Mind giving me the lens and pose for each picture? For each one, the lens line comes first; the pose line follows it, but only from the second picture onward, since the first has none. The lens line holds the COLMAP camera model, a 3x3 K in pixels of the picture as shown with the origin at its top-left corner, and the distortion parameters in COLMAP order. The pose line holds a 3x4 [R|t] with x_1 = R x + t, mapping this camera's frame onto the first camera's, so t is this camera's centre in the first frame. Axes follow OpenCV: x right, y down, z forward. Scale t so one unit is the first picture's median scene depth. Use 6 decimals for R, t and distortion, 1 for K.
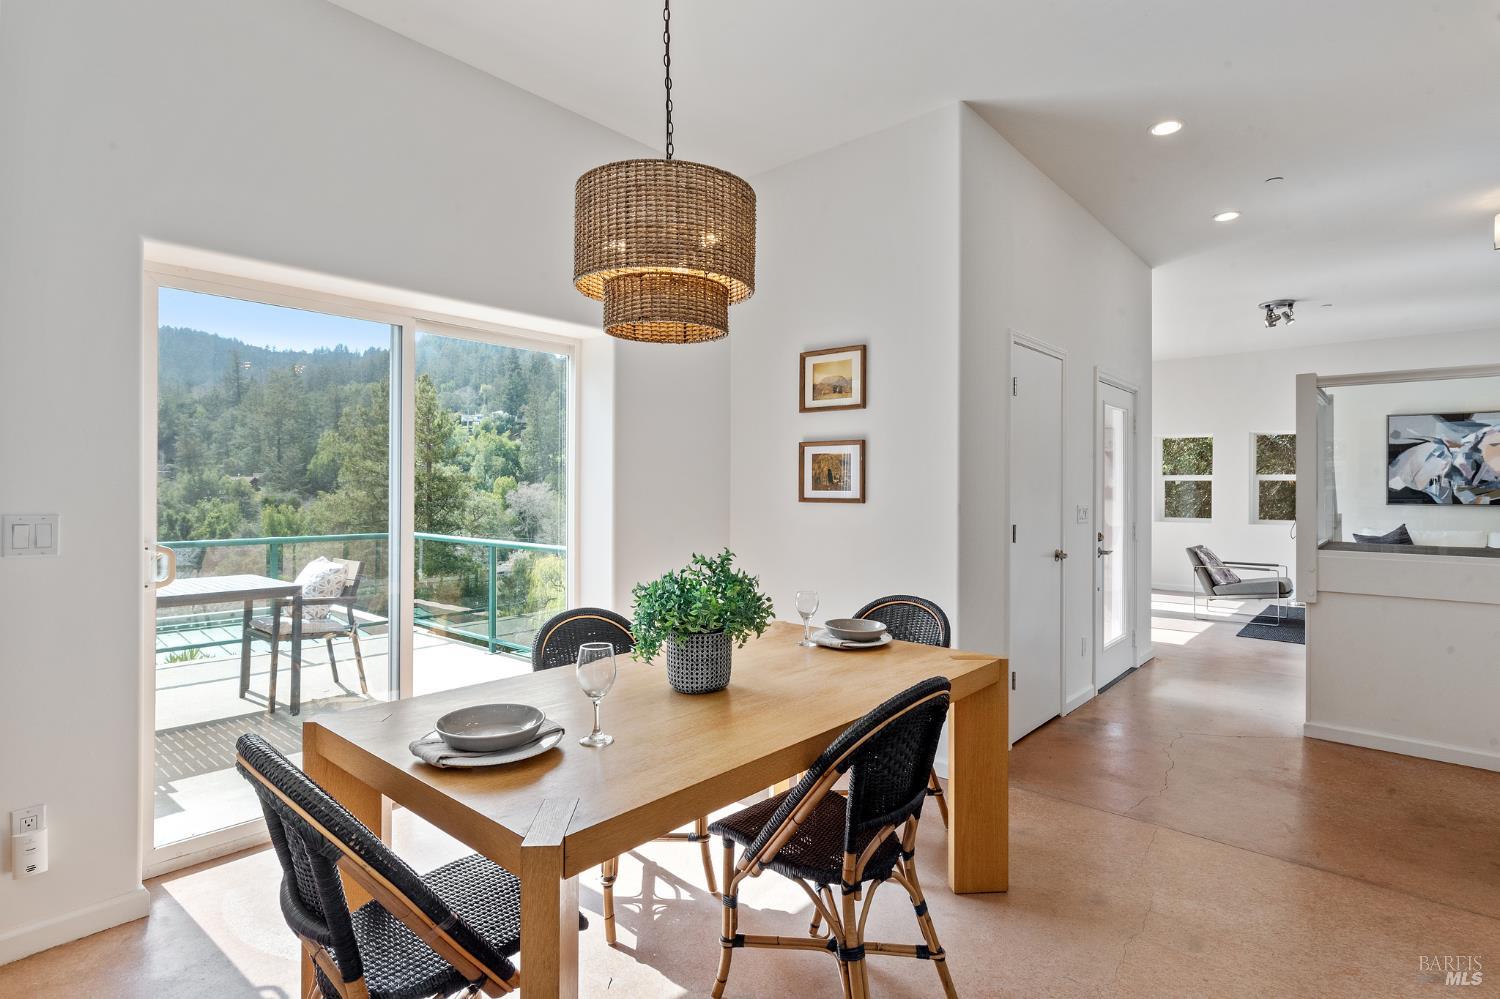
lens RADIAL K [[758.3, 0, 755.9], [0, 758.3, 485.1], [0, 0, 1]] dist [0.000926, -0.000404]
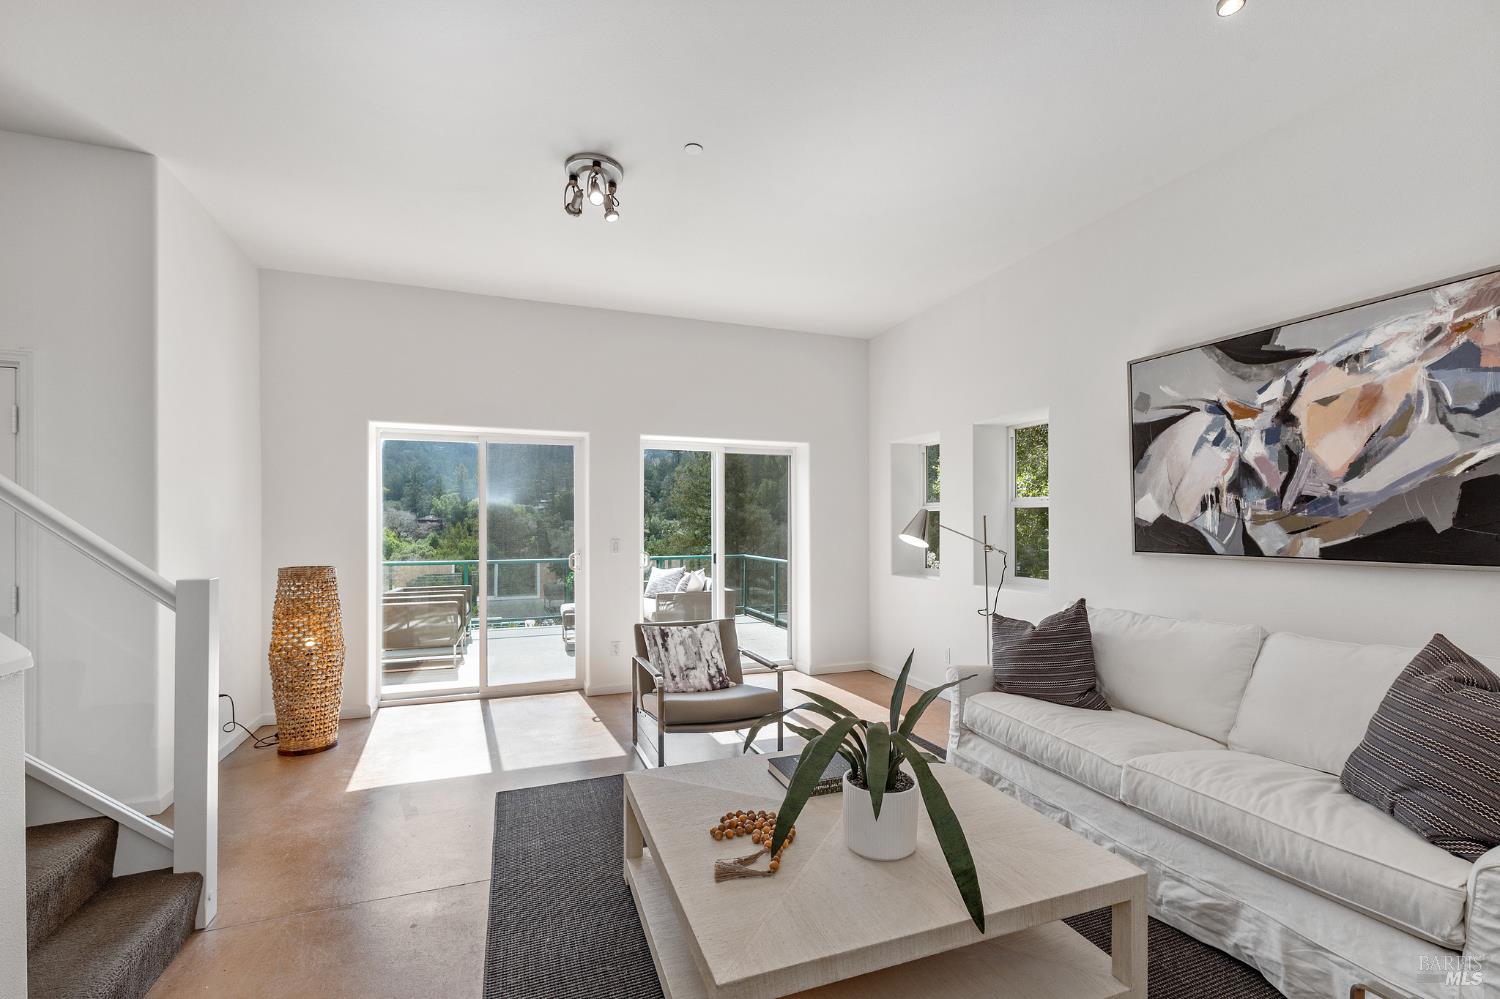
lens RADIAL K [[641.0, 0, 753.0], [0, 641.0, 505.0], [0, 0, 1]] dist [-0.002636, -0.000211]
pose [[0.877673, -0.023681, -0.478675, 0.853826], [0.009231, 0.999429, -0.032517, 0.006422], [0.479171, 0.024121, 0.877390, 0.569443]]
